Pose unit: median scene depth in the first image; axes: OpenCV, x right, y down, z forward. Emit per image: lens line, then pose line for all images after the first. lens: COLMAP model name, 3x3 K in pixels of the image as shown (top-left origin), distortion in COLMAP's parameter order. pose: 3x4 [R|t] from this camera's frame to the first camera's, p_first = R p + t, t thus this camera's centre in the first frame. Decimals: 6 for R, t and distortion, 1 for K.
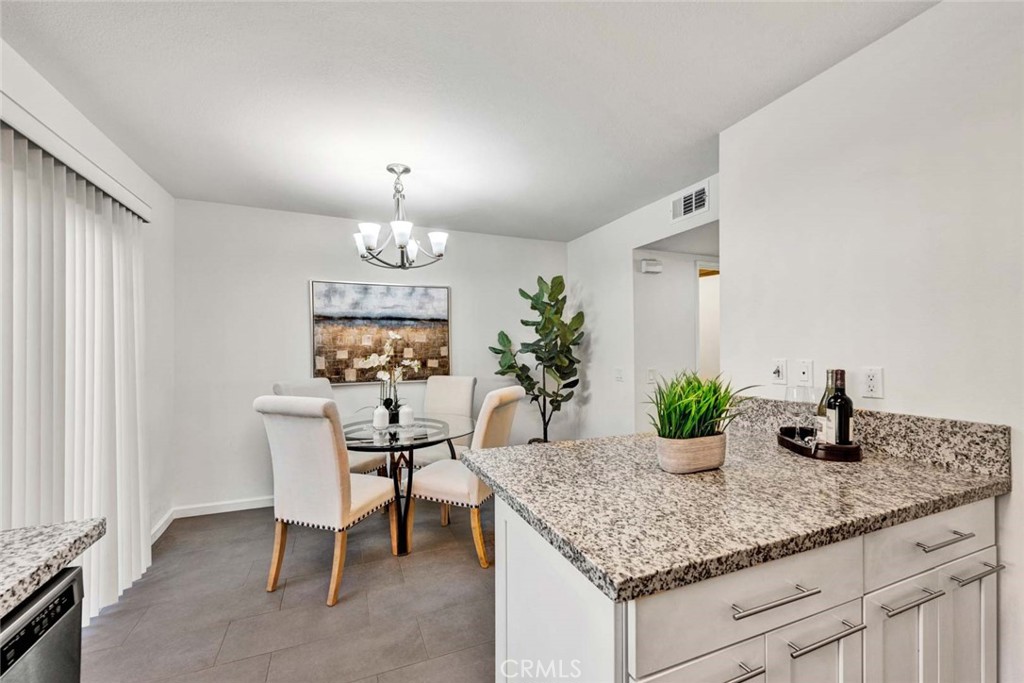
lens RADIAL K [[416.4, 0, 510.3], [0, 416.4, 348.0], [0, 0, 1]] dist [0.000250, 0.000041]
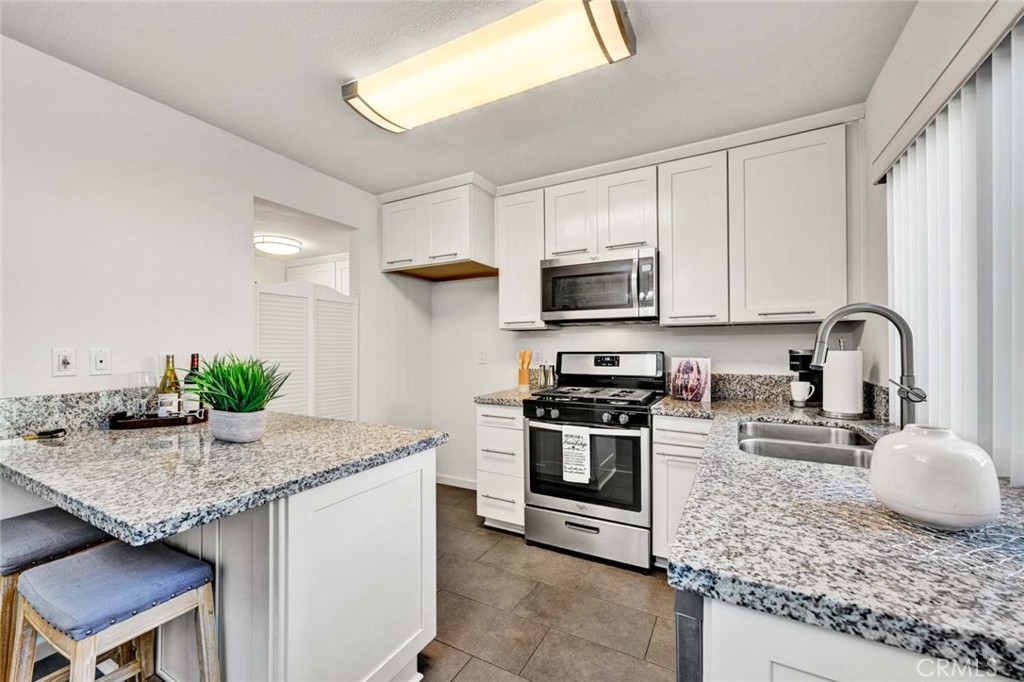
lens RADIAL K [[416.4, 0, 510.3], [0, 416.4, 347.5], [0, 0, 1]] dist [0.000250, 0.000041]
pose [[-0.620684, 0.002774, 0.784056, -0.882646], [0.003894, 0.999992, -0.000455, 0.037832], [-0.784051, 0.002771, -0.620690, 1.063160]]
